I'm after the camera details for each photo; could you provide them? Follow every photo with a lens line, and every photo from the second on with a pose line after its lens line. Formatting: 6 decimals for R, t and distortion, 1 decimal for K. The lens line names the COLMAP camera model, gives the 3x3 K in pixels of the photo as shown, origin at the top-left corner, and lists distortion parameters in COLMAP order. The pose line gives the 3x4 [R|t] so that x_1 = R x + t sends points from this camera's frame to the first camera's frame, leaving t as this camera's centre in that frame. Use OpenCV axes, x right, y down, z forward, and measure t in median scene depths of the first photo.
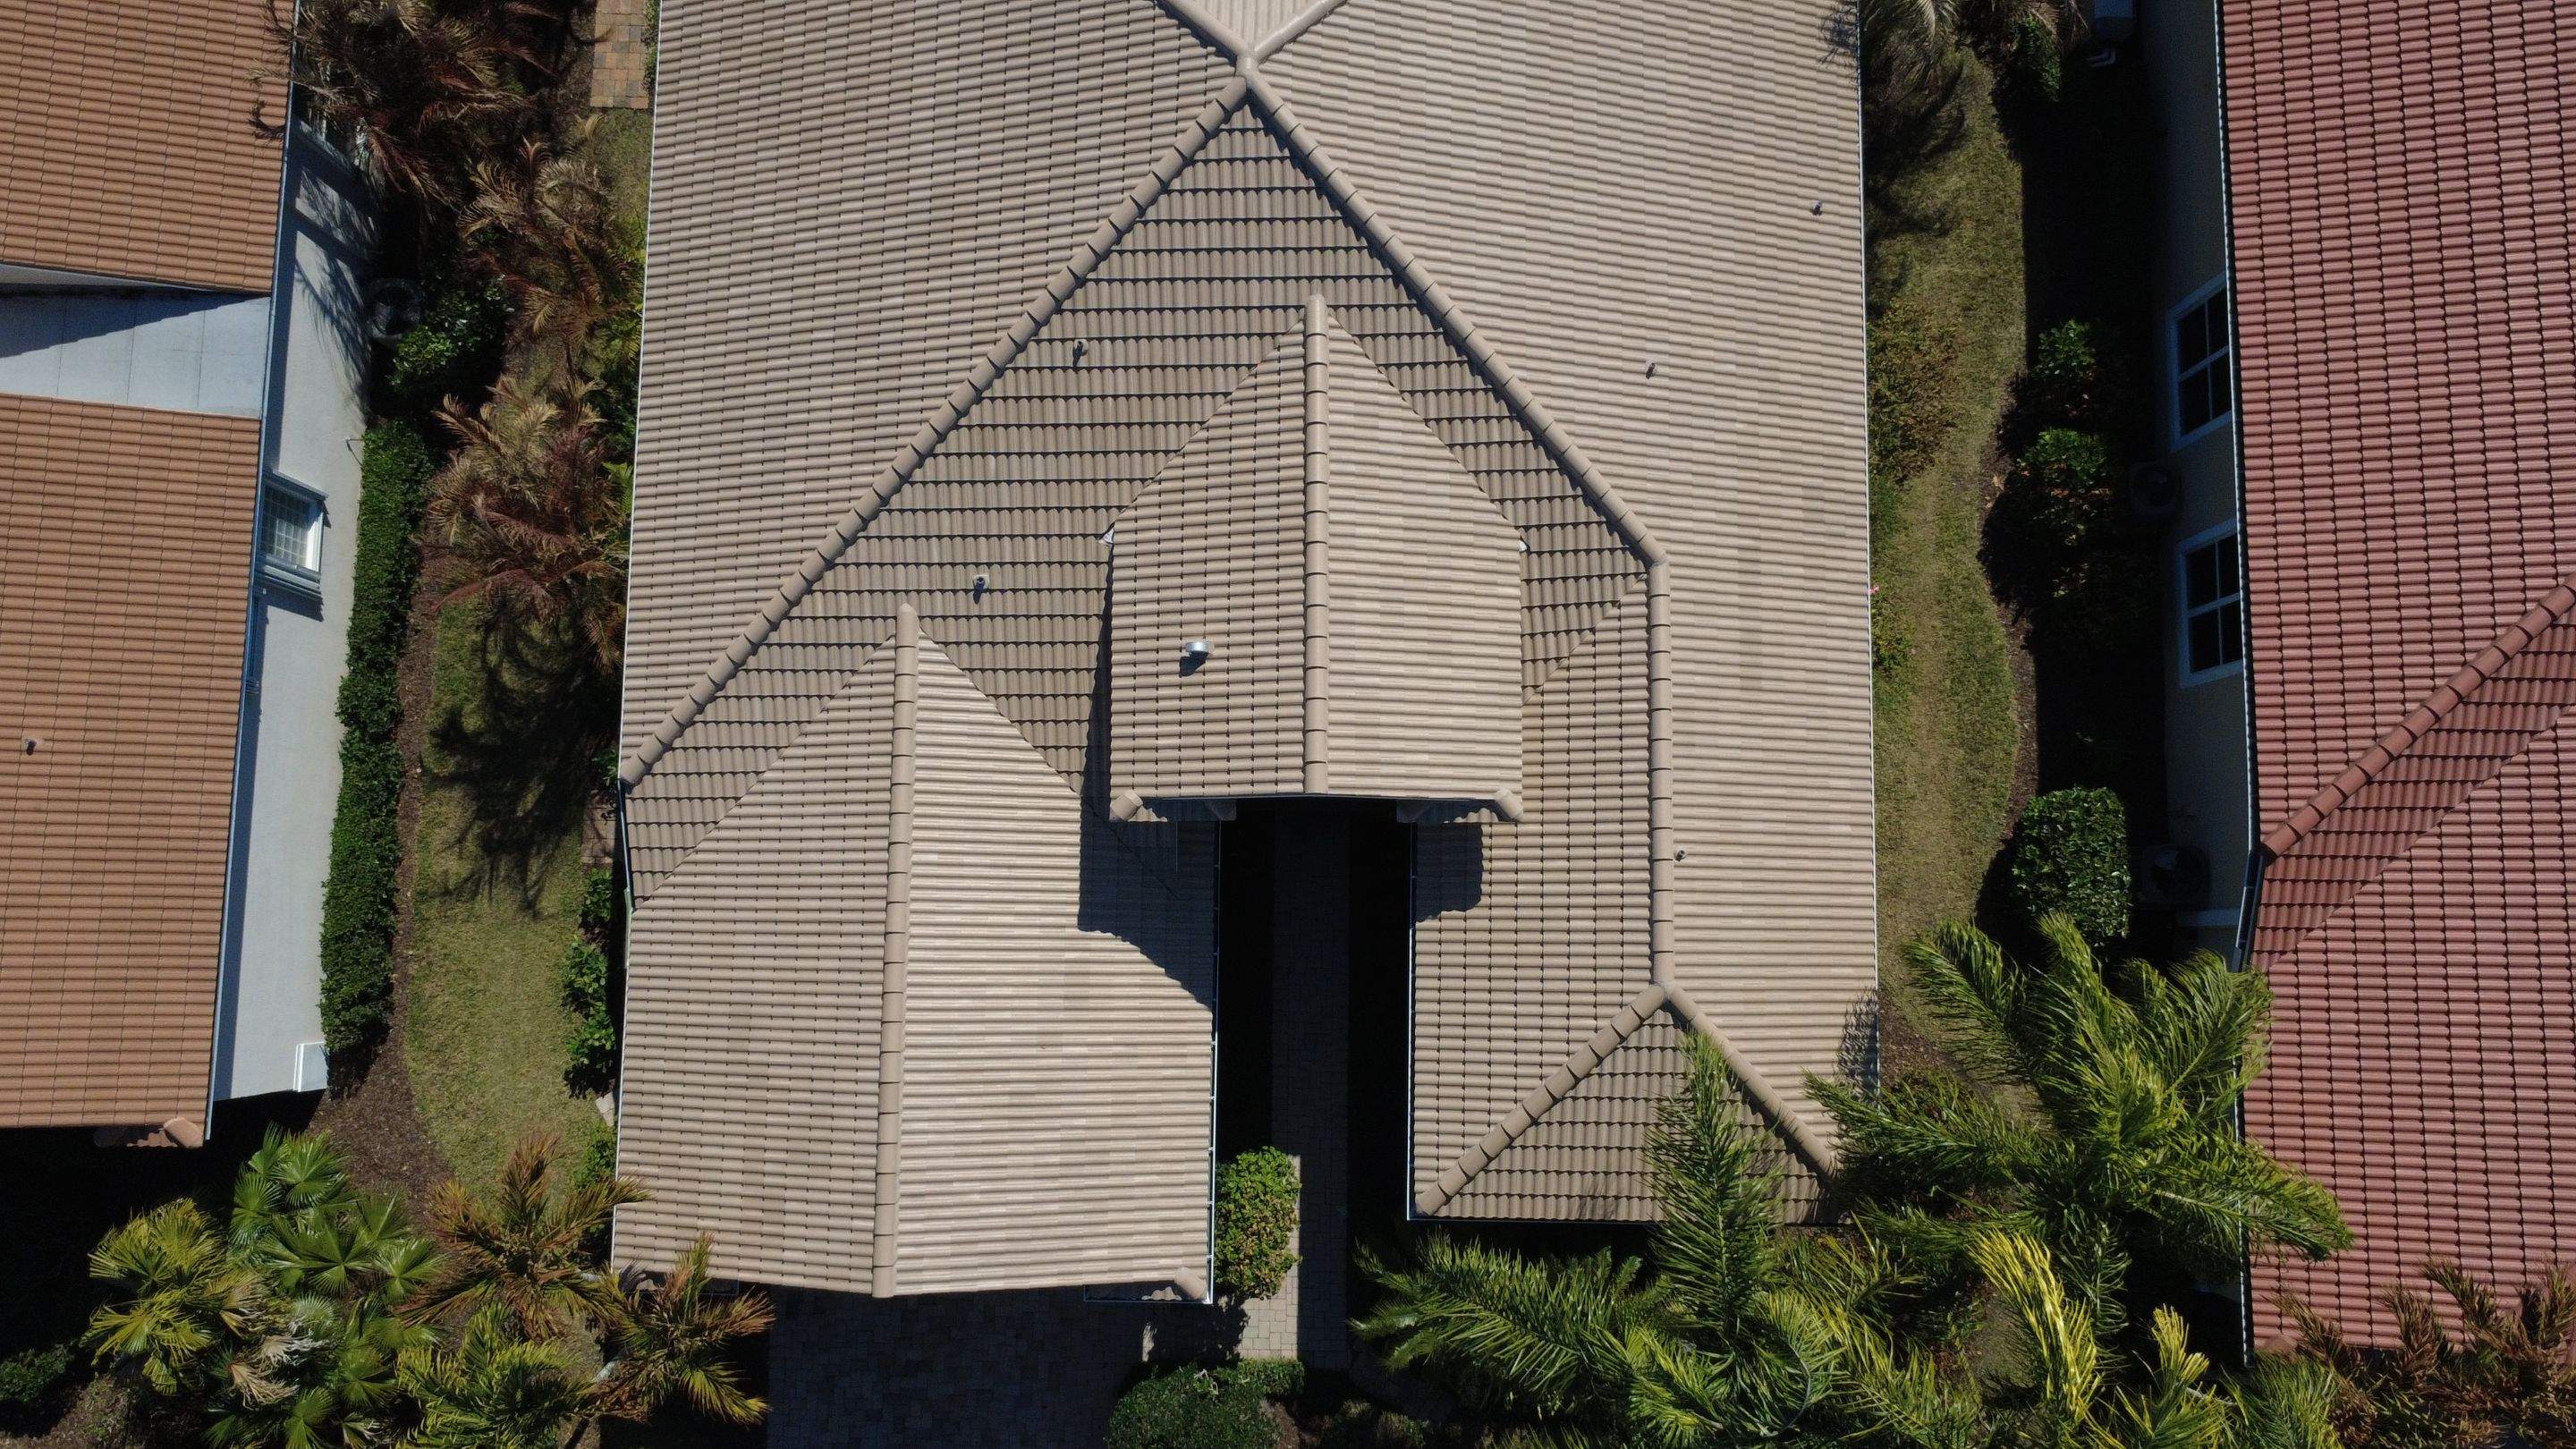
lens RADIAL K [[1892.8, 0, 1283.4], [0, 1892.8, 727.0], [0, 0, 1]] dist [-0.006714, 0.002403]
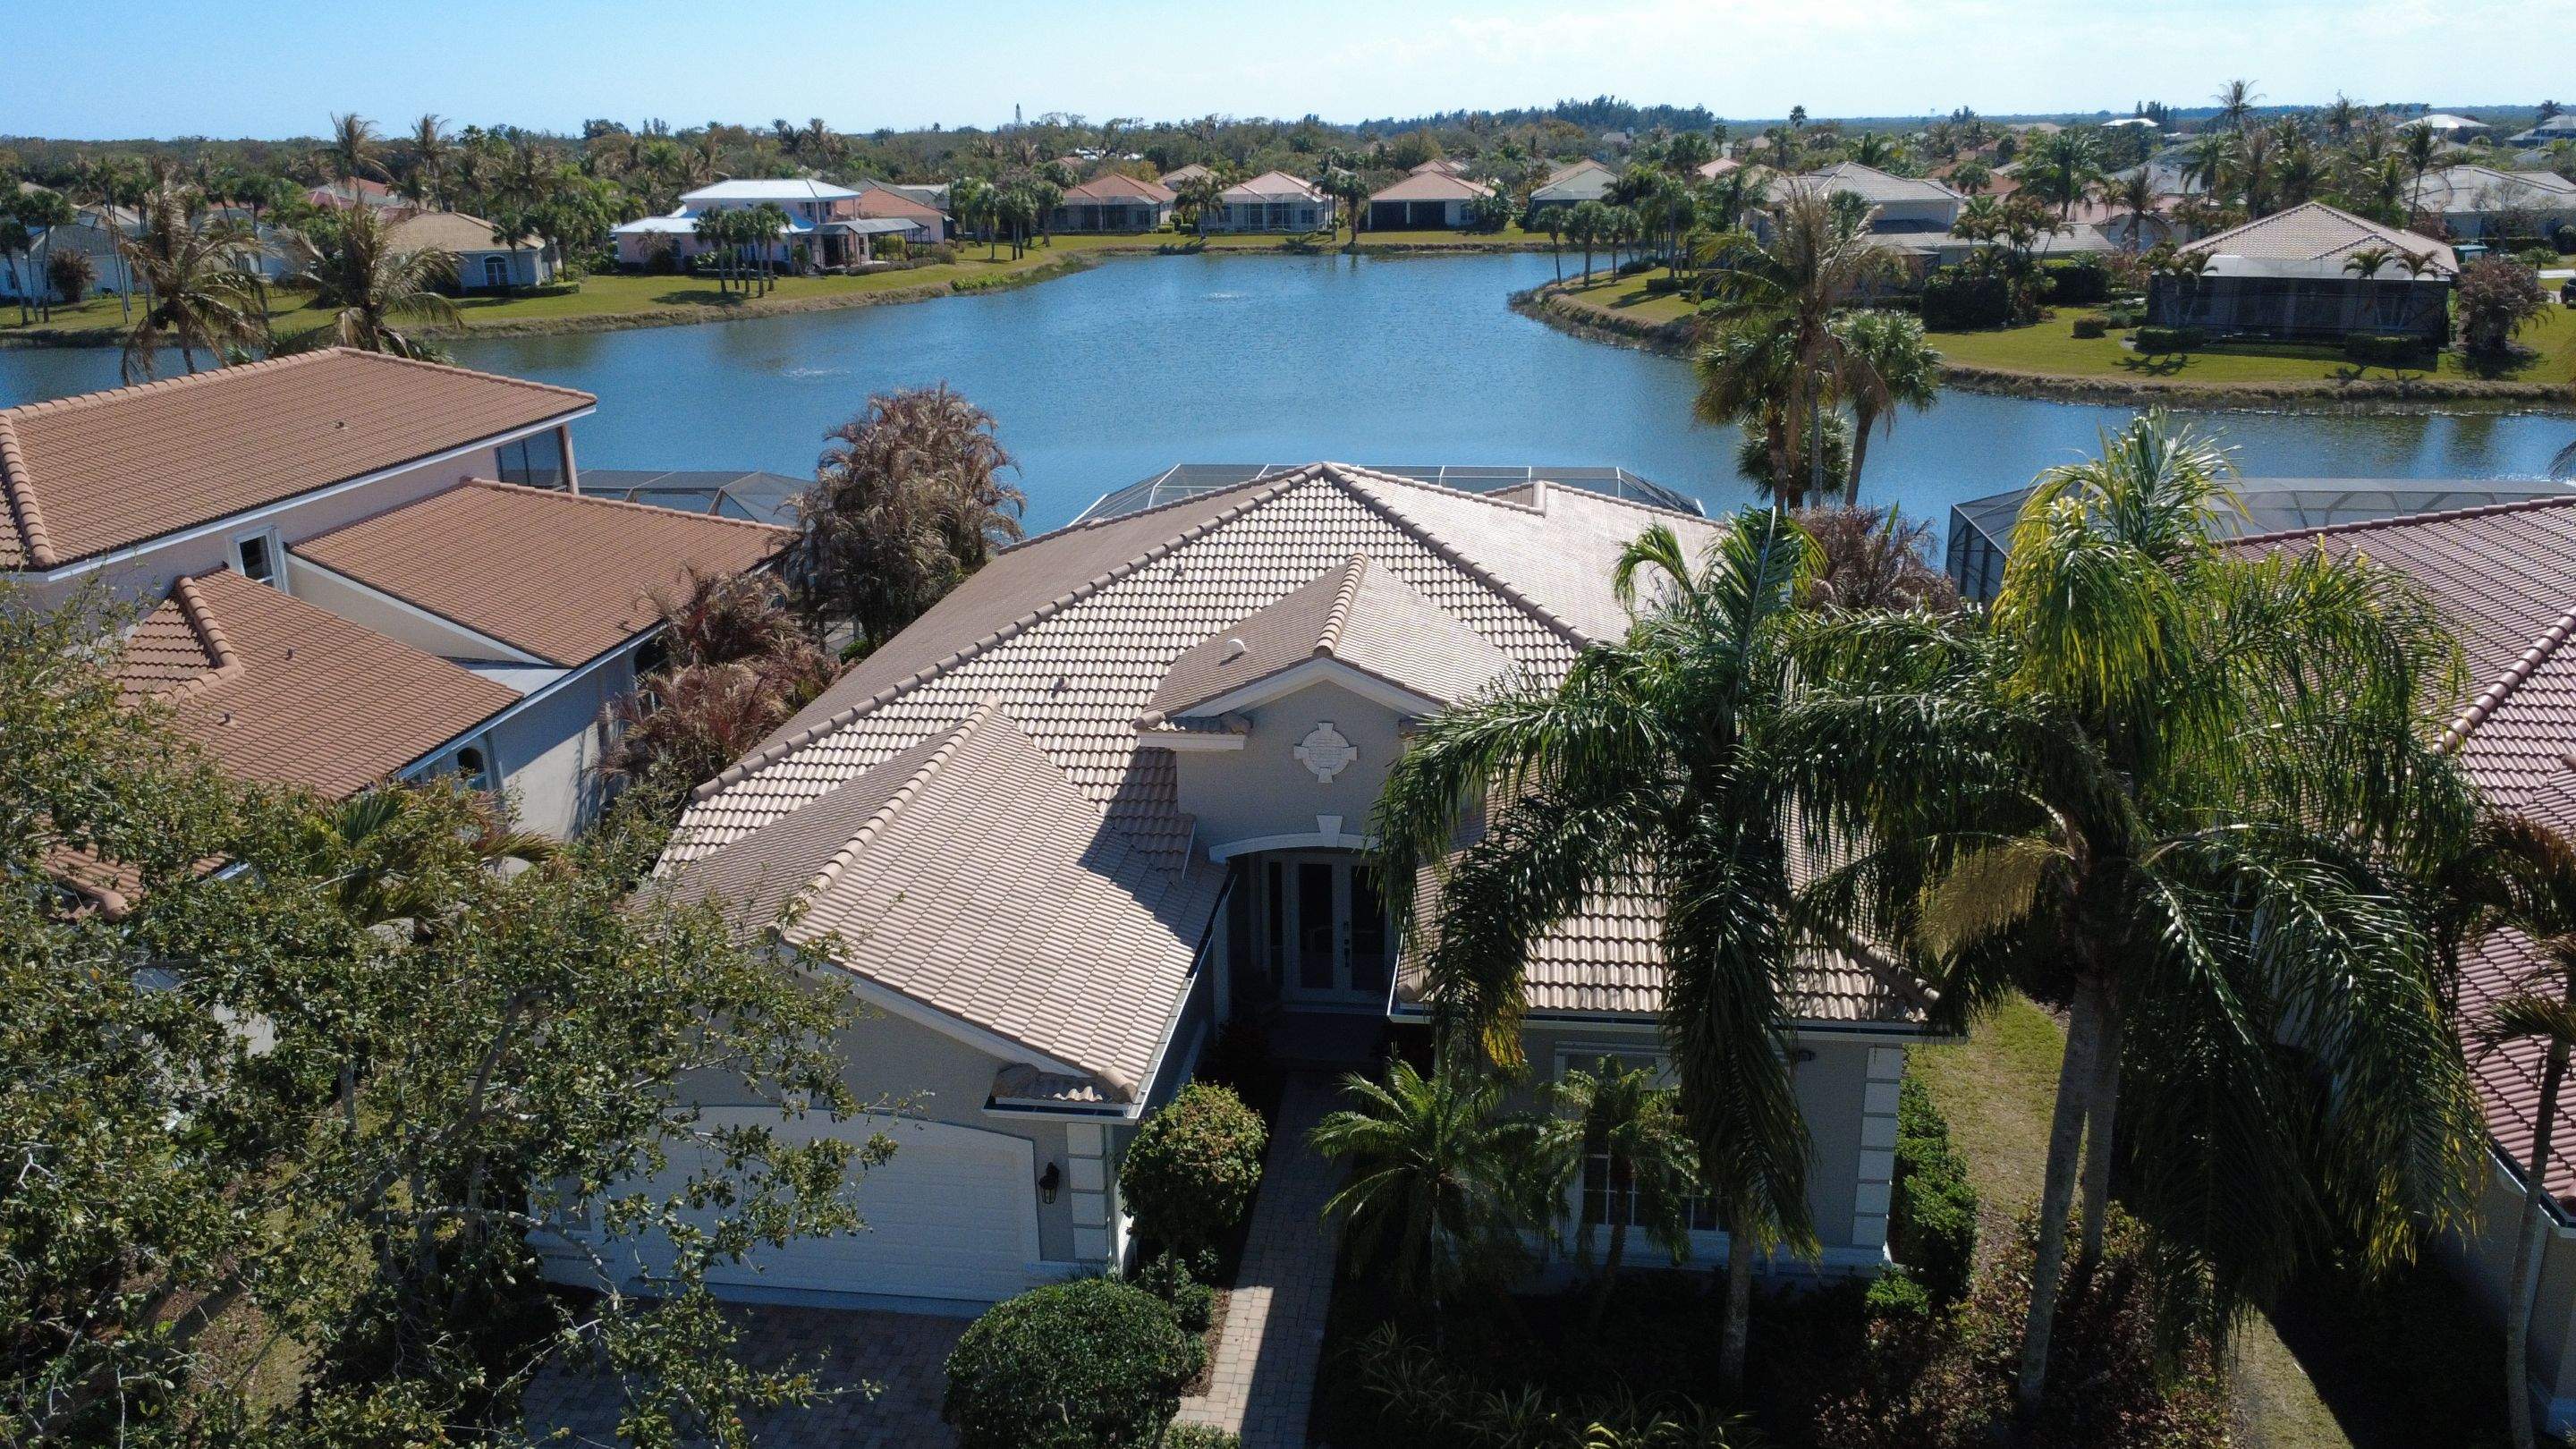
lens RADIAL K [[1892.8, 0, 1285.2], [0, 1892.8, 728.5], [0, 0, 1]] dist [-0.006714, 0.002403]
pose [[0.993189, 0.026962, -0.113353, 0.111850], [-0.114479, 0.406900, -0.906271, 0.972482], [0.021689, 0.913075, 0.407216, 0.538135]]
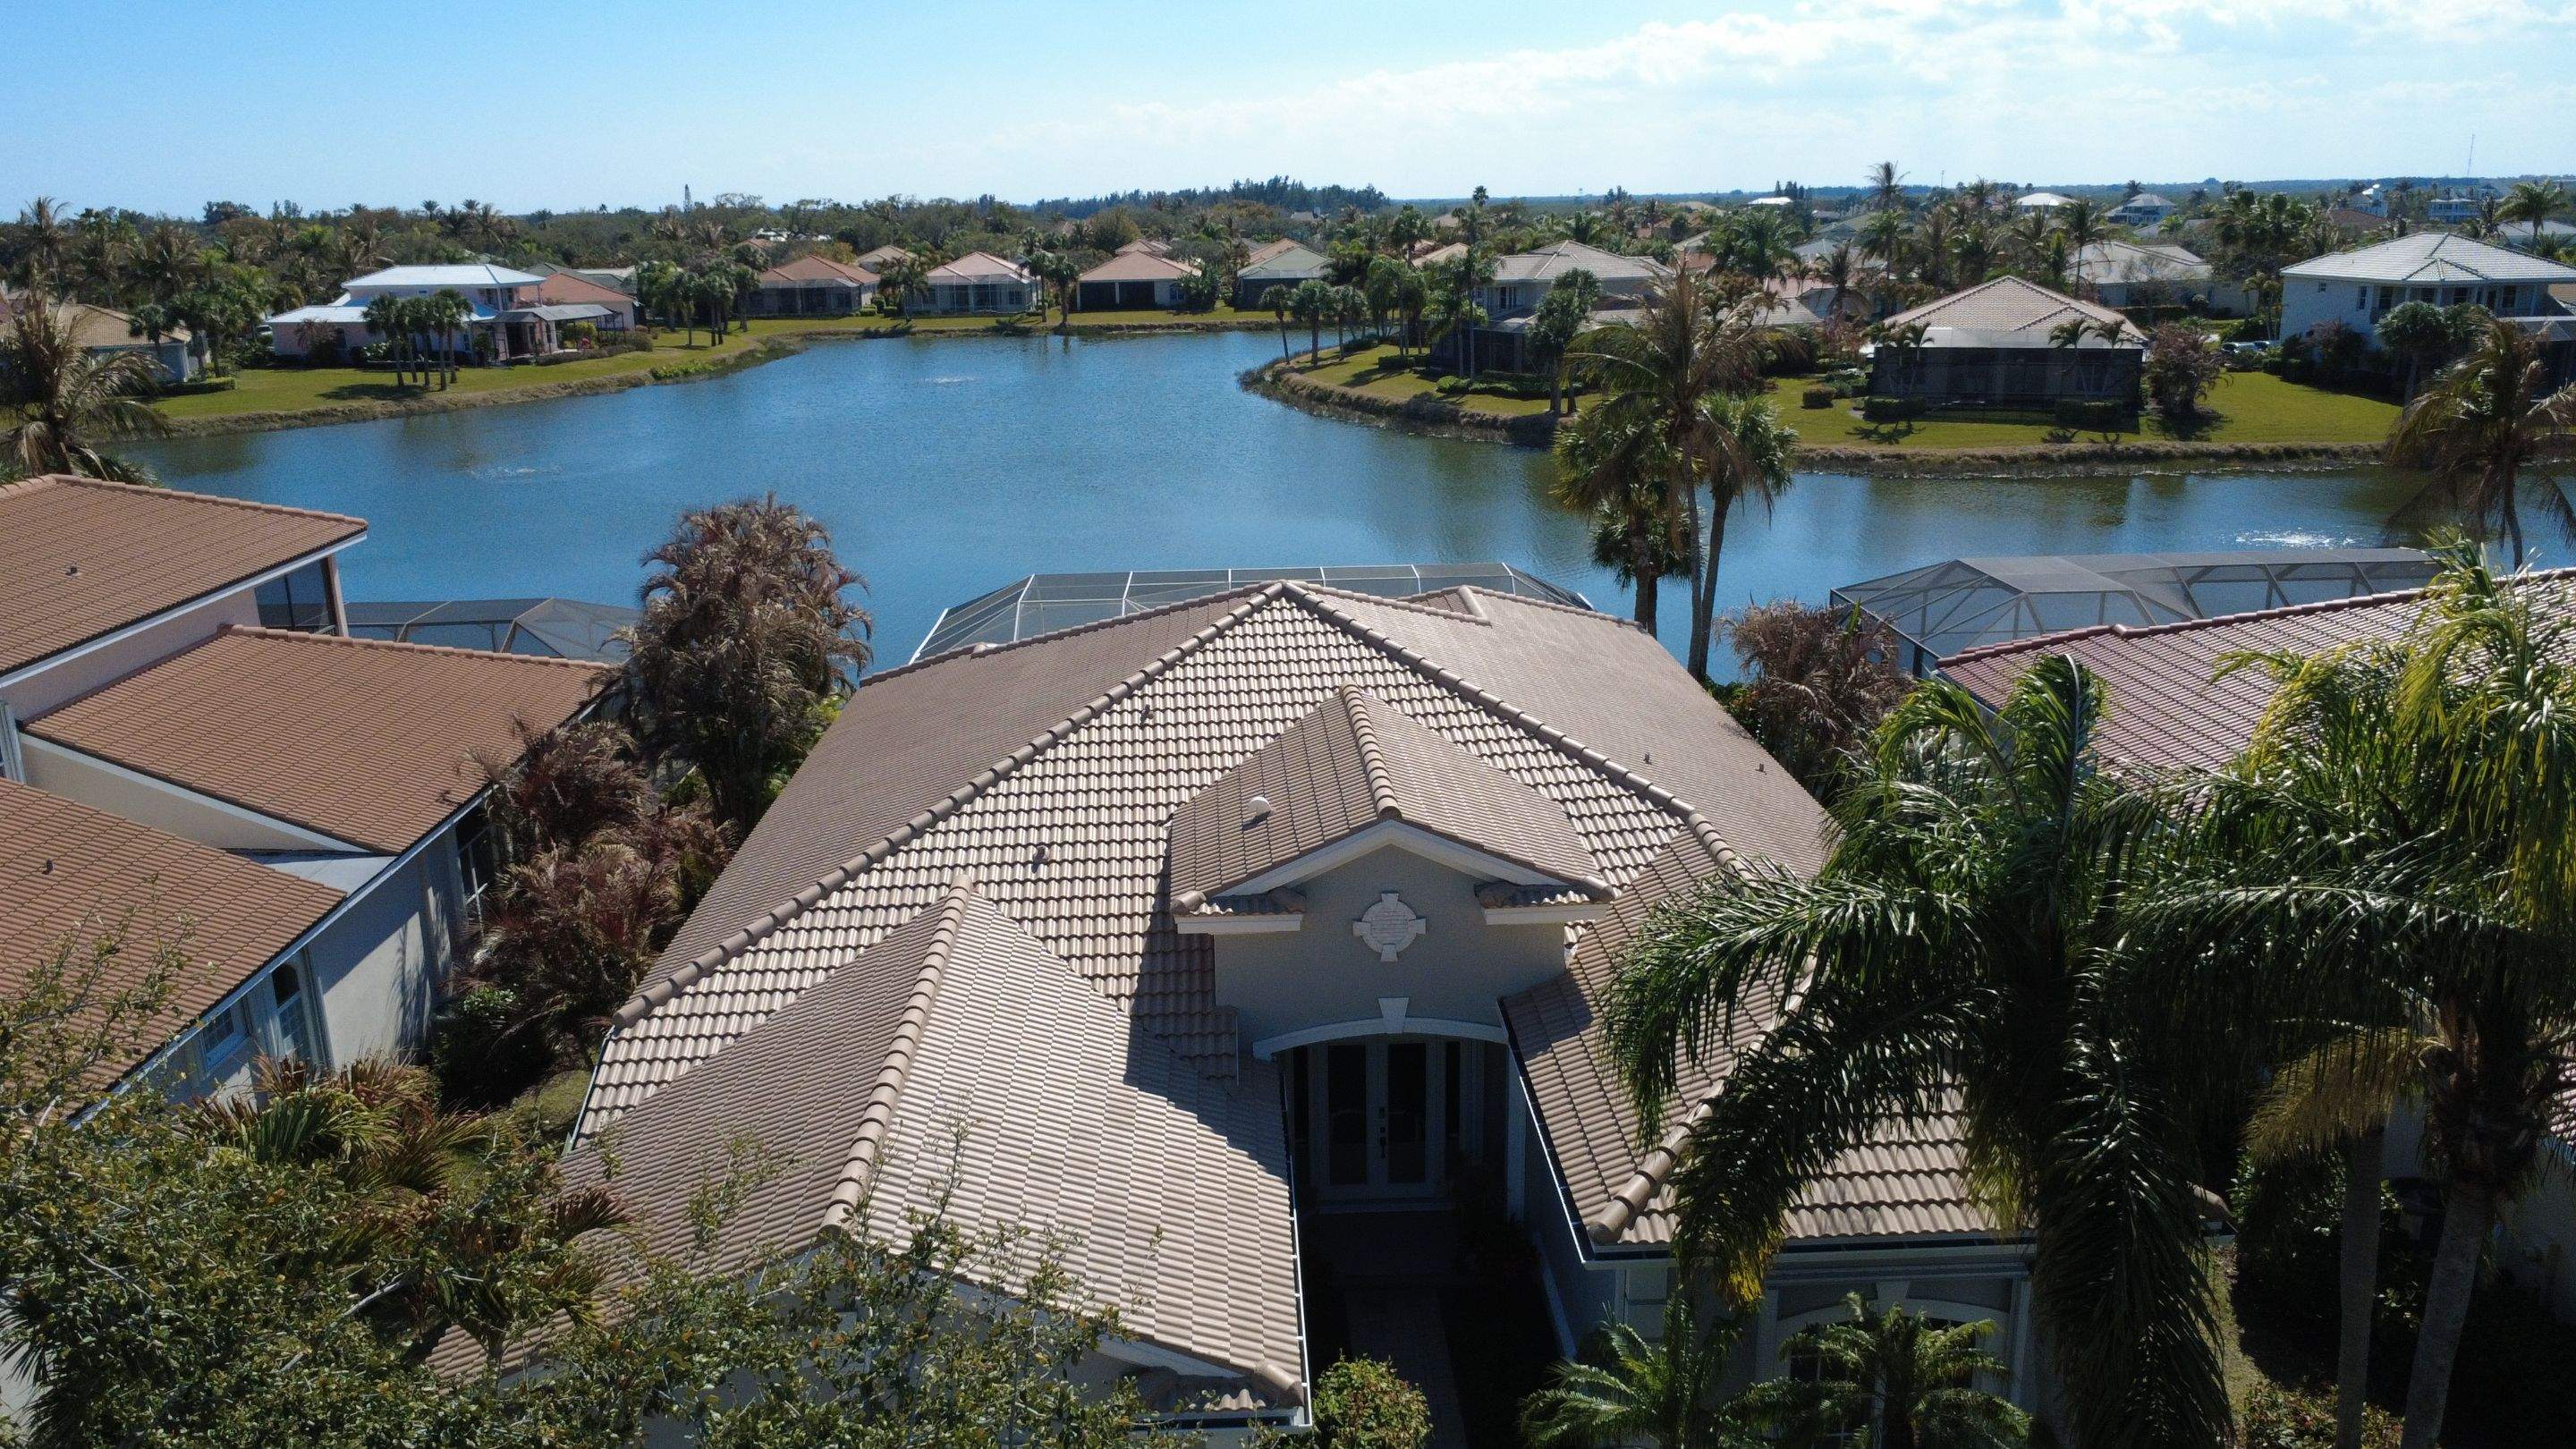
lens RADIAL K [[1892.8, 0, 1286.7], [0, 1892.8, 727.9], [0, 0, 1]] dist [-0.006714, 0.002403]
pose [[0.998651, -0.023815, 0.046132, -0.072028], [0.051688, 0.372643, -0.926534, 0.830706], [0.004875, 0.927669, 0.373372, 0.549117]]
